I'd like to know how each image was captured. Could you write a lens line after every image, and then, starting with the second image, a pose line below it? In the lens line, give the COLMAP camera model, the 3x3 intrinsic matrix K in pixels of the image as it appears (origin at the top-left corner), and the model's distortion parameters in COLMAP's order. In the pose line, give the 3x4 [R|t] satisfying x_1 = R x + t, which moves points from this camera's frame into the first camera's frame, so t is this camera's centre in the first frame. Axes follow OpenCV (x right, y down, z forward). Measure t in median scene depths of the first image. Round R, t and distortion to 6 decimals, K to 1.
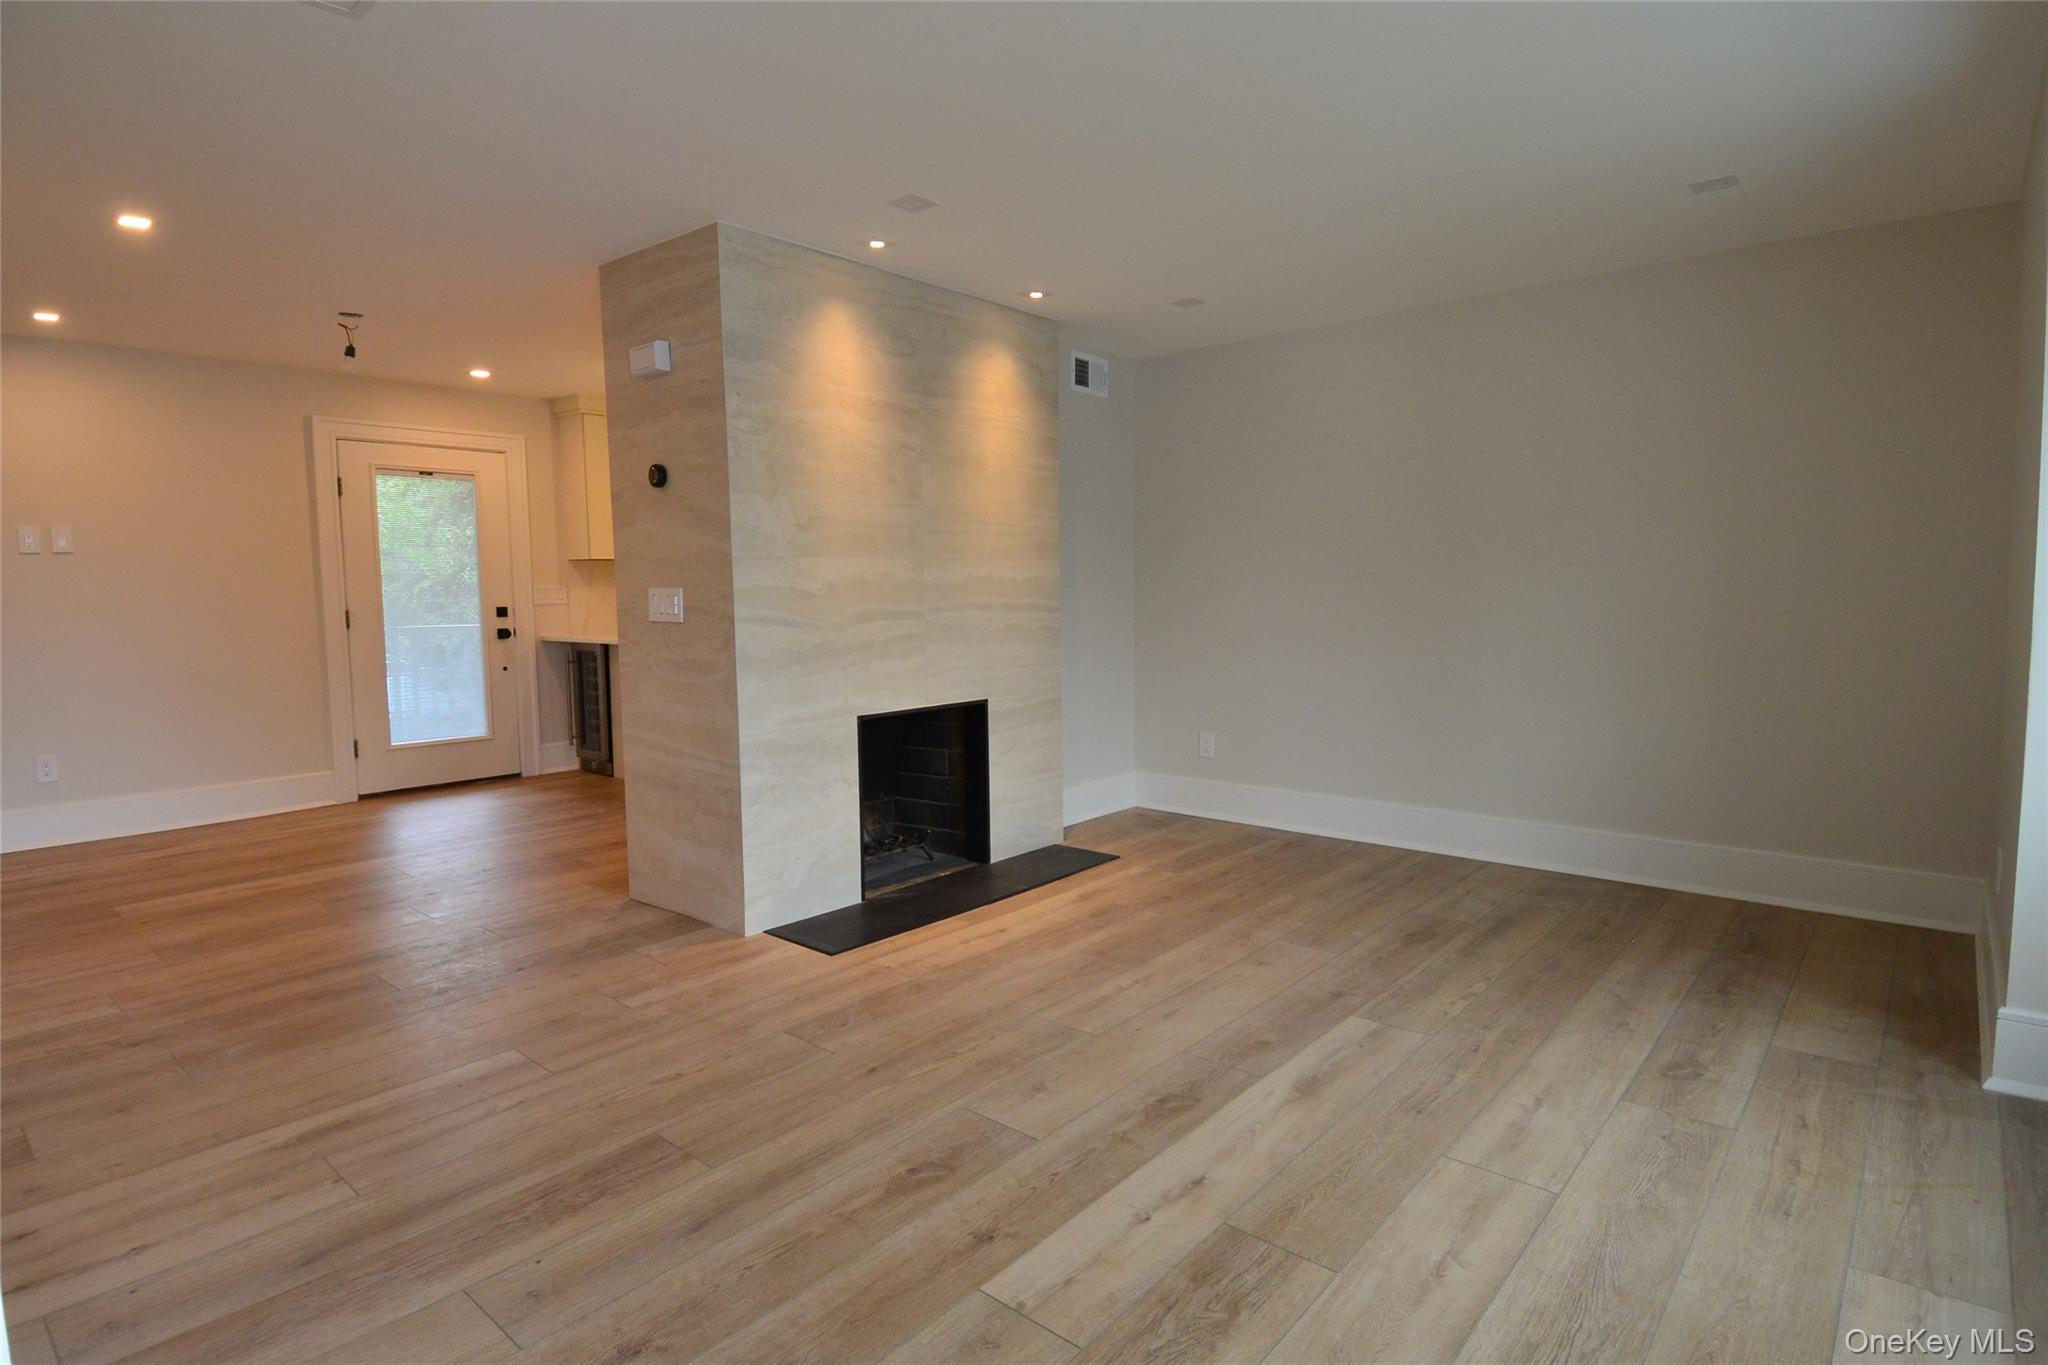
lens RADIAL K [[1058.1, 0, 1029.5], [0, 1058.1, 667.0], [0, 0, 1]] dist [0.054691, -0.058243]
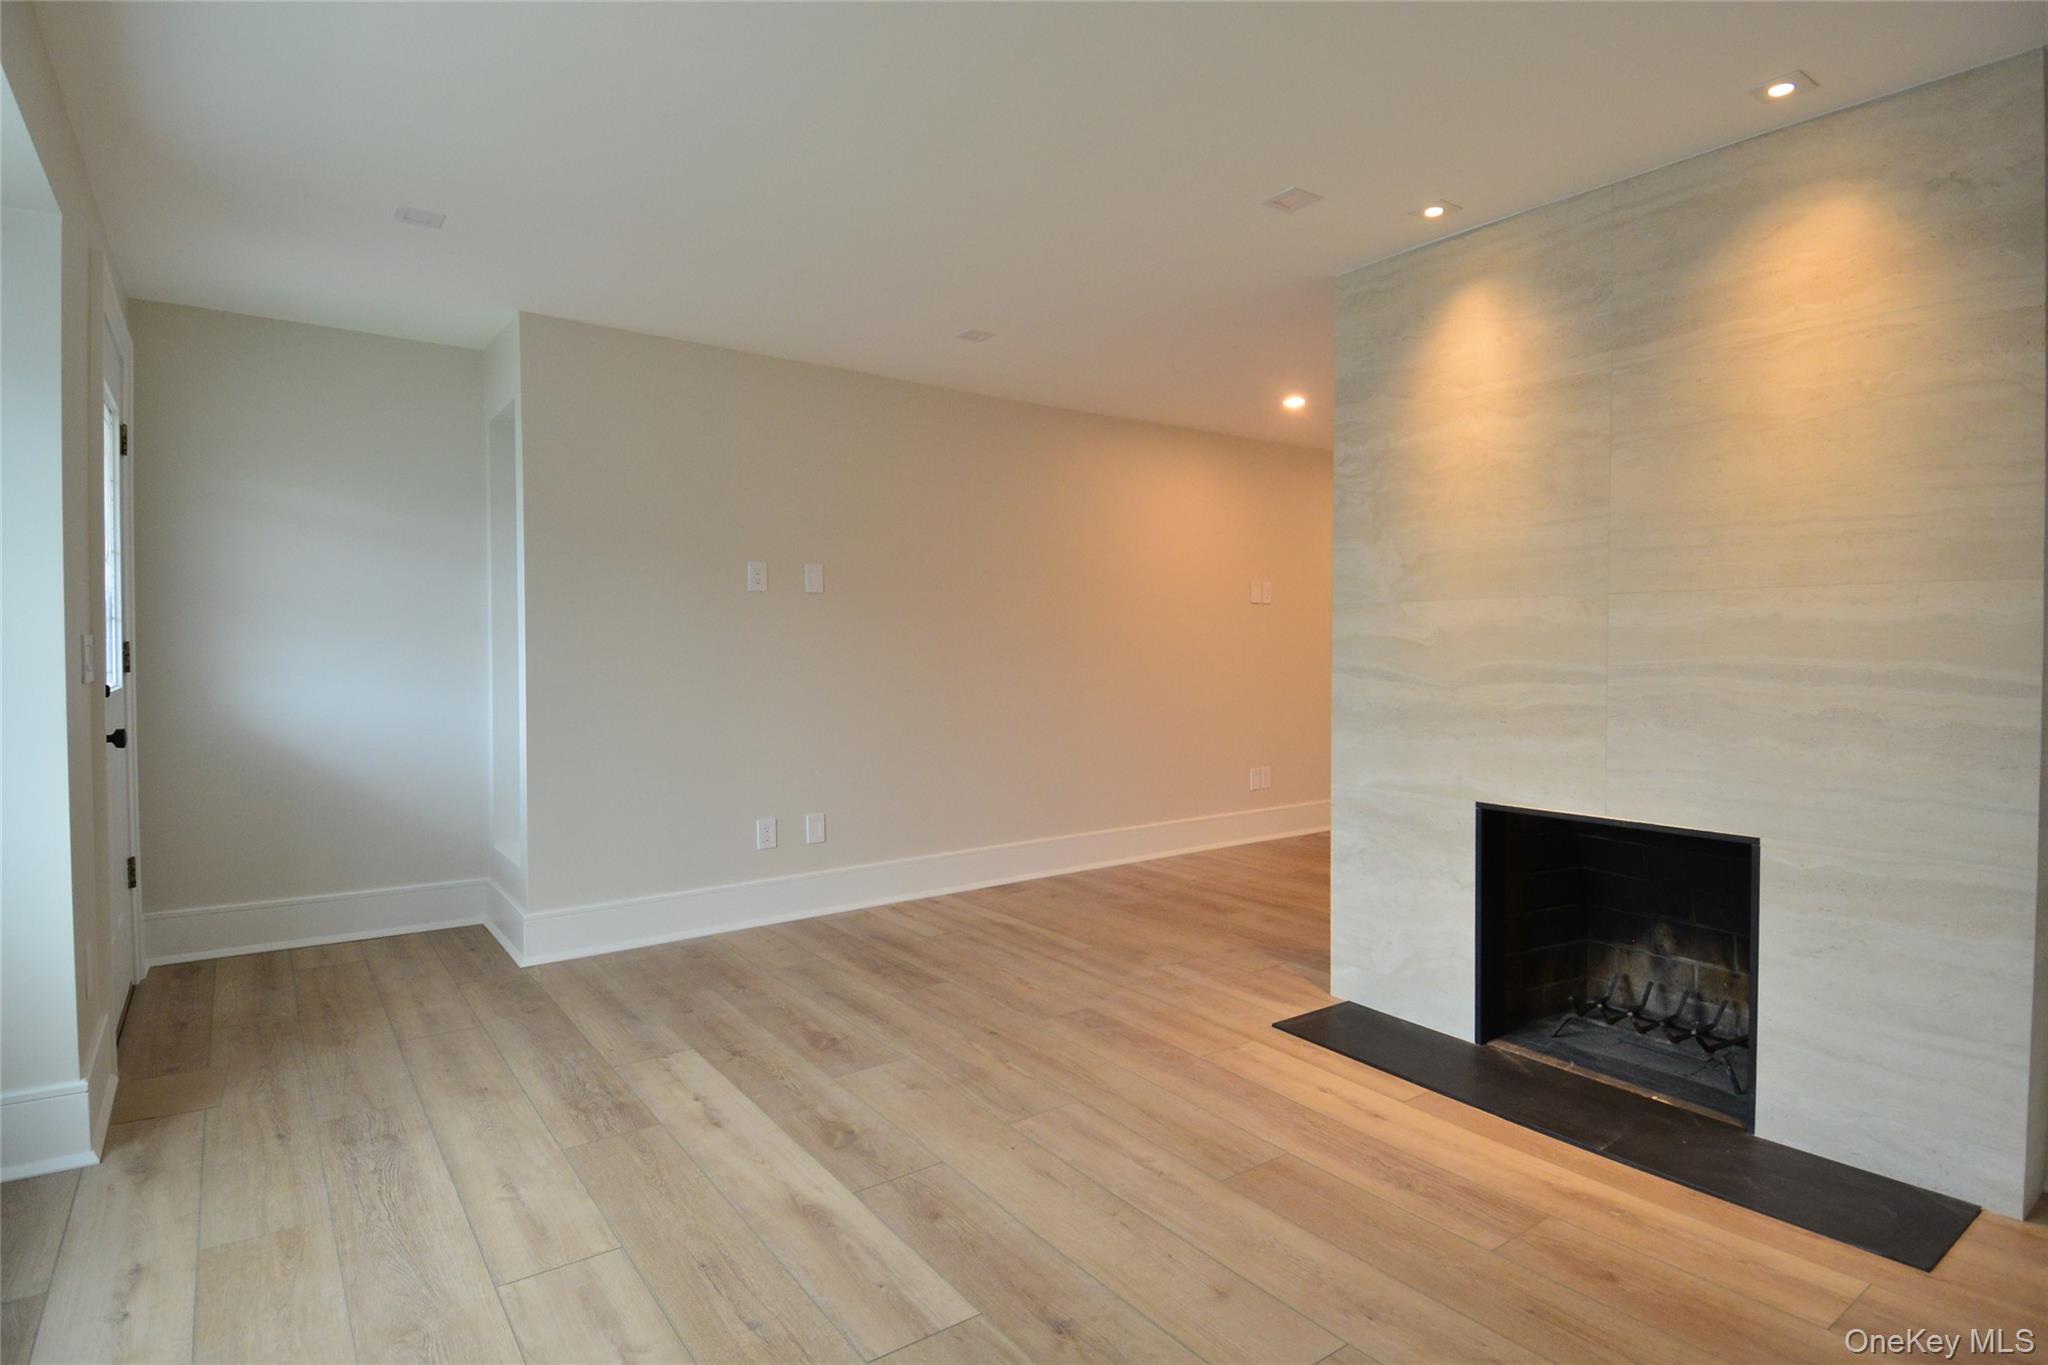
lens RADIAL K [[1058.1, 0, 1029.5], [0, 1058.1, 667.0], [0, 0, 1]] dist [0.054691, -0.058243]
pose [[-0.224655, 0.033221, -0.973872, 0.874365], [-0.073061, 0.996031, 0.050831, -0.088690], [0.971696, 0.082571, -0.221336, 1.101256]]
